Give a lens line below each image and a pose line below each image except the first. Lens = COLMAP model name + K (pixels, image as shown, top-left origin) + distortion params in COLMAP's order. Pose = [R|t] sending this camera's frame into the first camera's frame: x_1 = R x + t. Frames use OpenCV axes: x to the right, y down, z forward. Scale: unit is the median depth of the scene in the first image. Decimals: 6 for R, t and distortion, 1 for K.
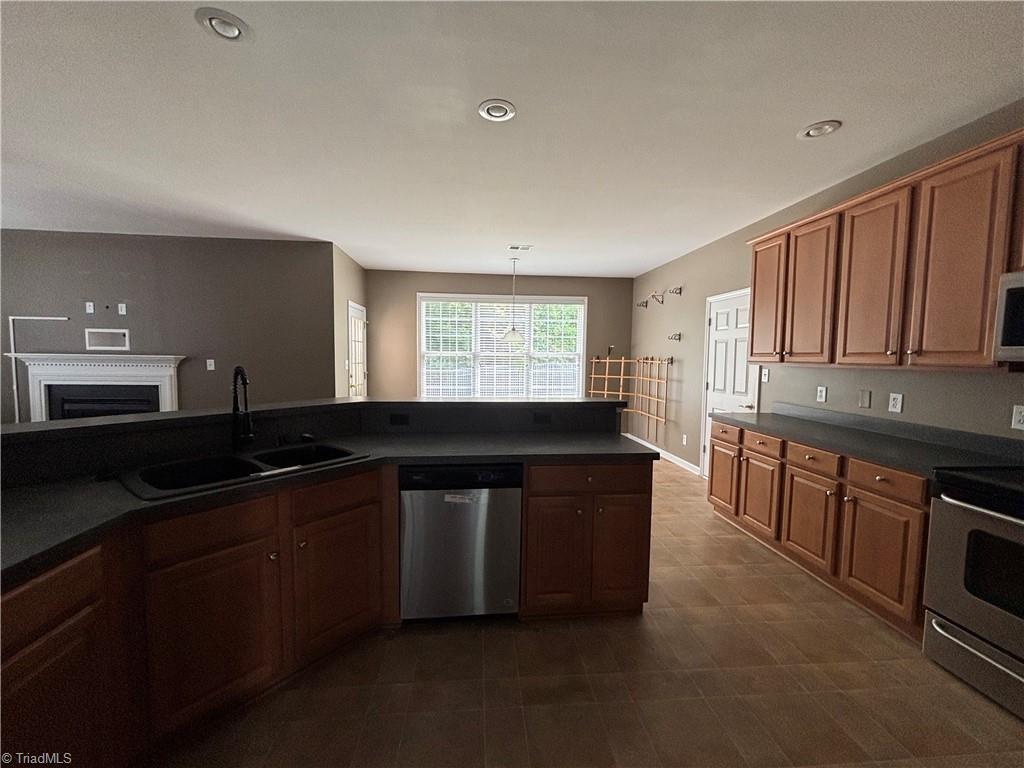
lens RADIAL K [[418.5, 0, 506.7], [0, 418.5, 385.1], [0, 0, 1]] dist [-0.001806, -0.000548]
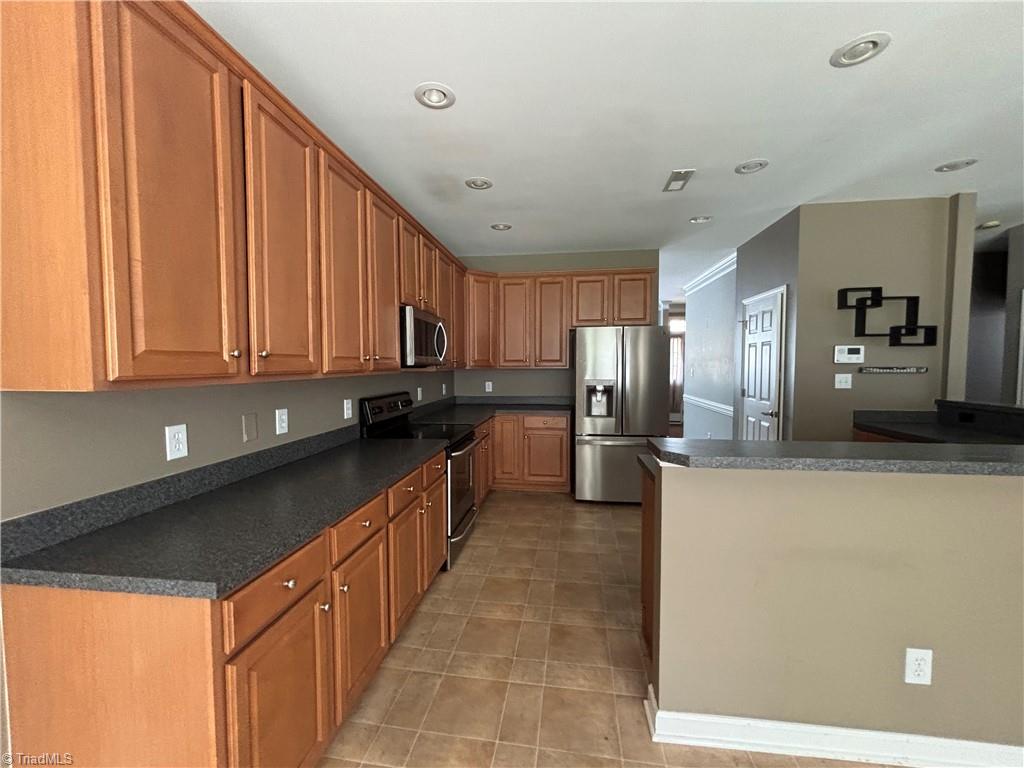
lens RADIAL K [[418.5, 0, 510.4], [0, 418.5, 383.1], [0, 0, 1]] dist [-0.001806, -0.000548]
pose [[-0.972762, -0.020399, 0.230907, 0.393359], [0.007765, 0.992694, 0.120410, -0.134186], [-0.231677, 0.118923, -0.965496, 1.860597]]
